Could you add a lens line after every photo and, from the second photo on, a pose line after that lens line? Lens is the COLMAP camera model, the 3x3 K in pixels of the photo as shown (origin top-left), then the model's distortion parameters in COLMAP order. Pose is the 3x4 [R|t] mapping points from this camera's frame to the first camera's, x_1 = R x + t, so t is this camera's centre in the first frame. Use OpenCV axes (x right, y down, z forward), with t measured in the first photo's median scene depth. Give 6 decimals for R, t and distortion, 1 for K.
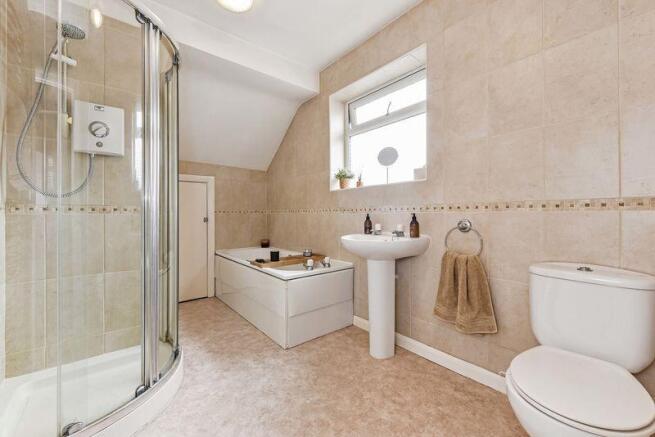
lens RADIAL K [[262.1, 0, 328.6], [0, 262.1, 216.7], [0, 0, 1]] dist [0.000839, 0.000092]
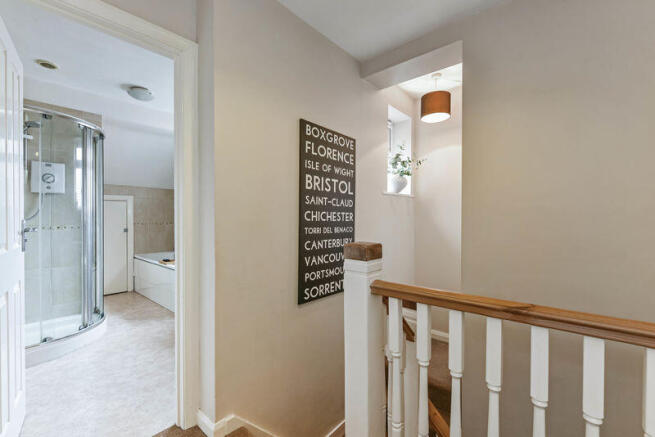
lens RADIAL K [[284.5, 0, 326.3], [0, 284.5, 218.6], [0, 0, 1]] dist [-0.002685, -0.000295]
pose [[0.987568, -0.002606, 0.157172, 0.371129], [0.002308, 0.999995, 0.002083, -0.062734], [-0.157177, -0.001694, 0.987569, -0.691334]]
